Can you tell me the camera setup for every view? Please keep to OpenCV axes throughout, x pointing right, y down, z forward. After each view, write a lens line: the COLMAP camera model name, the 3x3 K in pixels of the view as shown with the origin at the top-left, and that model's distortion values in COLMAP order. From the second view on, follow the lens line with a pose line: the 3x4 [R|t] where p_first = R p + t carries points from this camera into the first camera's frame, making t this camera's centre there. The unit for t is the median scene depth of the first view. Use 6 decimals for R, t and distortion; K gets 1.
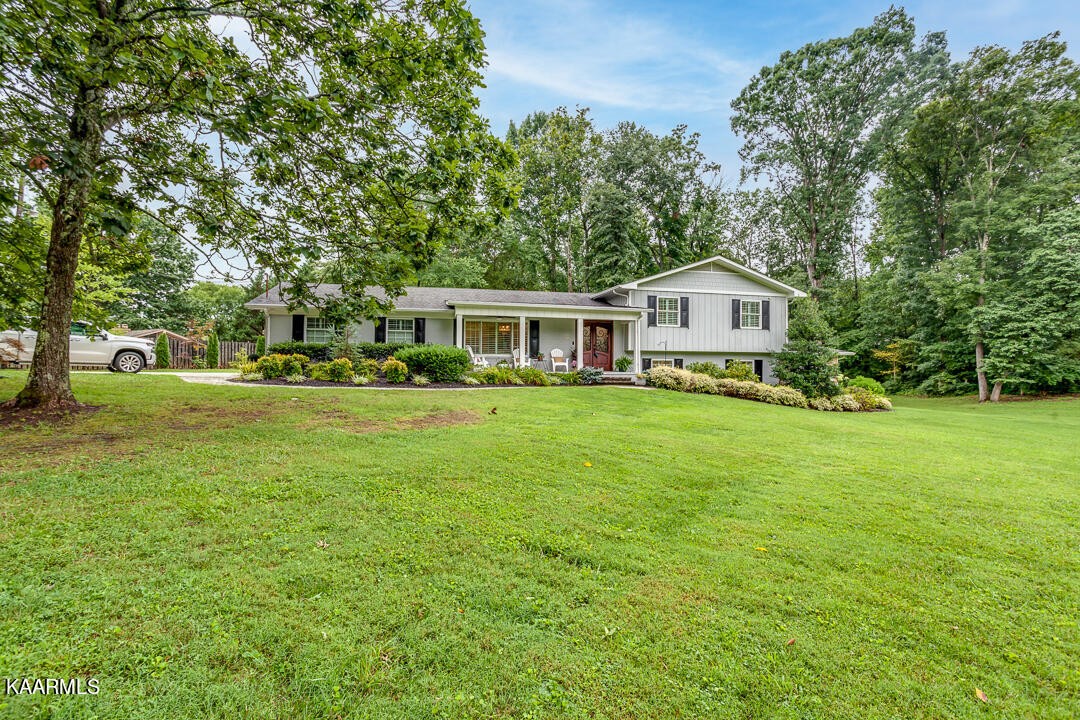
lens RADIAL K [[517.2, 0, 540.0], [0, 517.2, 360.0], [0, 0, 1]] dist [-0.051493, 0.027086]
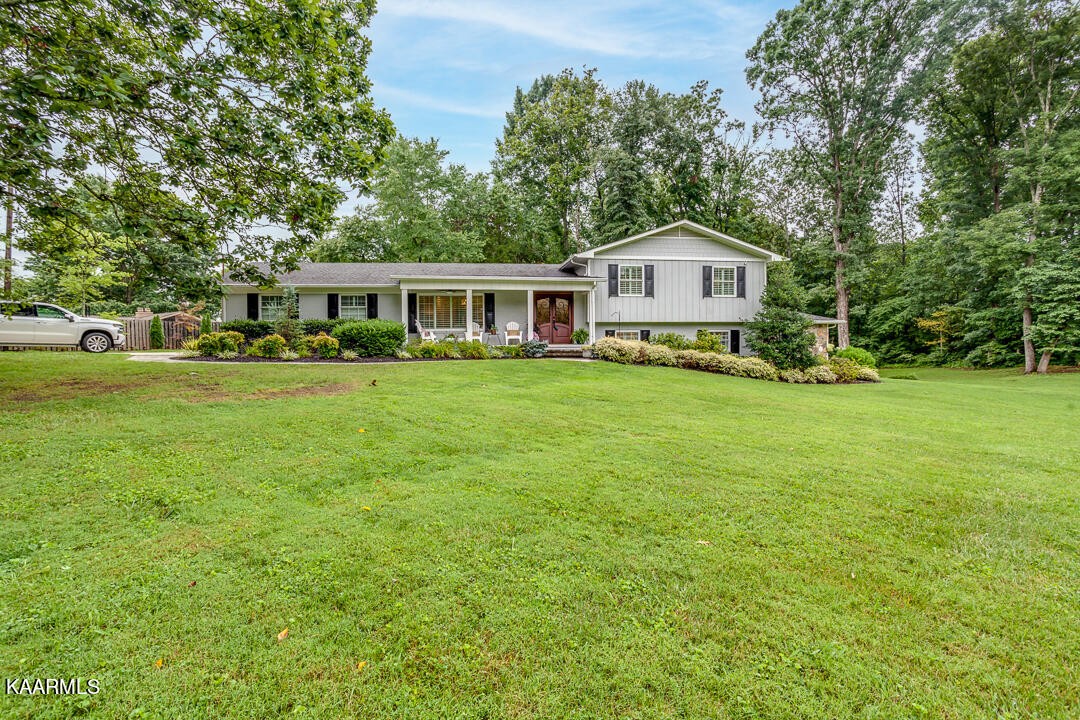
lens RADIAL K [[532.6, 0, 553.7], [0, 532.6, 359.4], [0, 0, 1]] dist [-0.046931, 0.027249]
pose [[0.996236, -0.012939, -0.085717, 0.117176], [0.016489, 0.999030, 0.040830, 0.005555], [0.085105, -0.042090, 0.995483, 0.001577]]
